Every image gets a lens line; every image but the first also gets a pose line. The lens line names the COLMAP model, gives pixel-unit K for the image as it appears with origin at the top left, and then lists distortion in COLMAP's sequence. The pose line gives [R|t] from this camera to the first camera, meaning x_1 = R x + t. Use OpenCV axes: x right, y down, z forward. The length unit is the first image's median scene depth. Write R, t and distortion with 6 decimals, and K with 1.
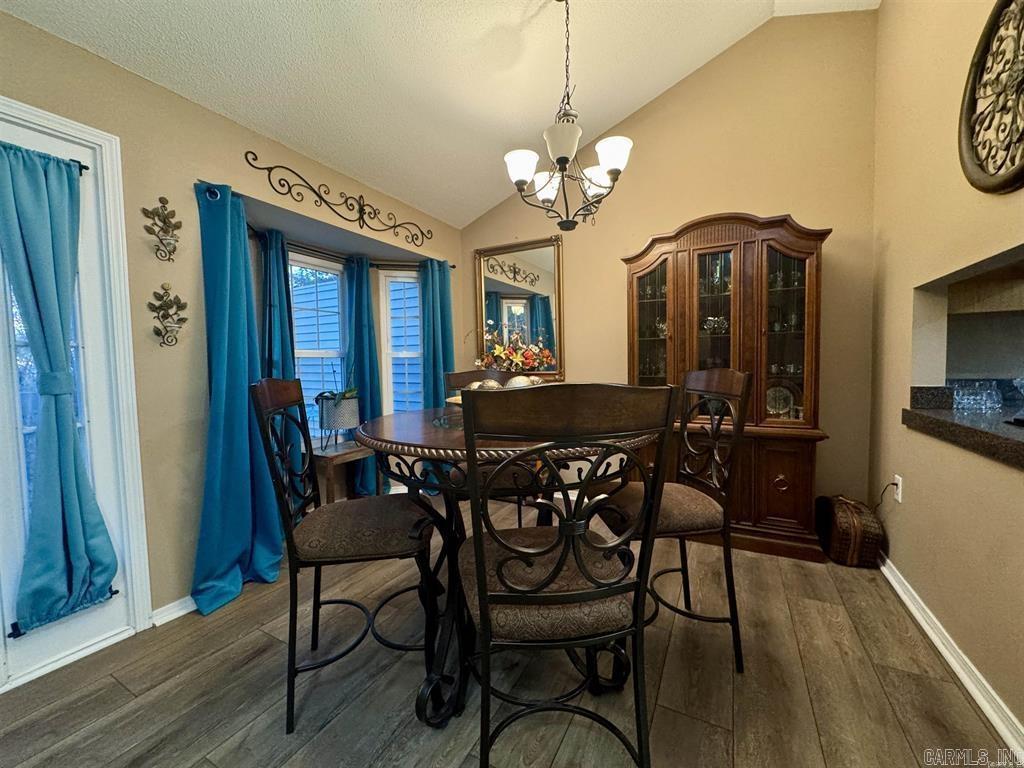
lens RADIAL K [[407.9, 0, 512.0], [0, 407.9, 384.0], [0, 0, 1]] dist [-0.002728, 0.000403]
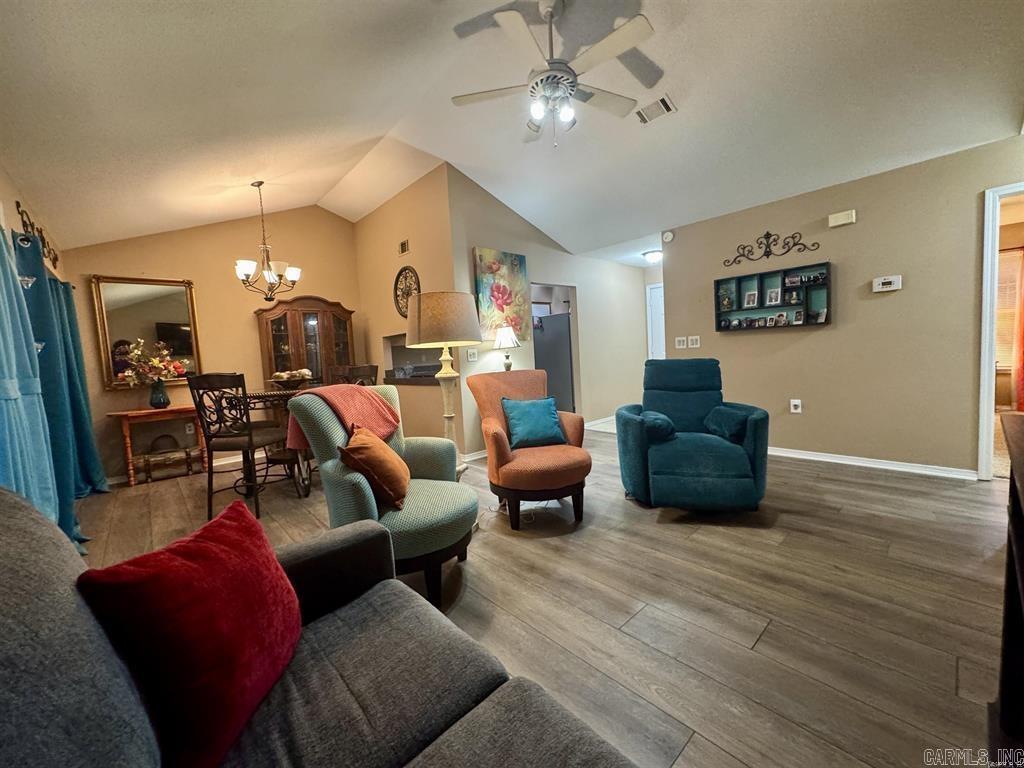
lens RADIAL K [[407.9, 0, 512.0], [0, 407.9, 384.0], [0, 0, 1]] dist [-0.002728, 0.000403]
pose [[0.341045, -0.070149, 0.937426, -1.113351], [0.094740, 0.994699, 0.039967, 0.055638], [-0.935261, 0.075181, 0.345883, -0.658284]]
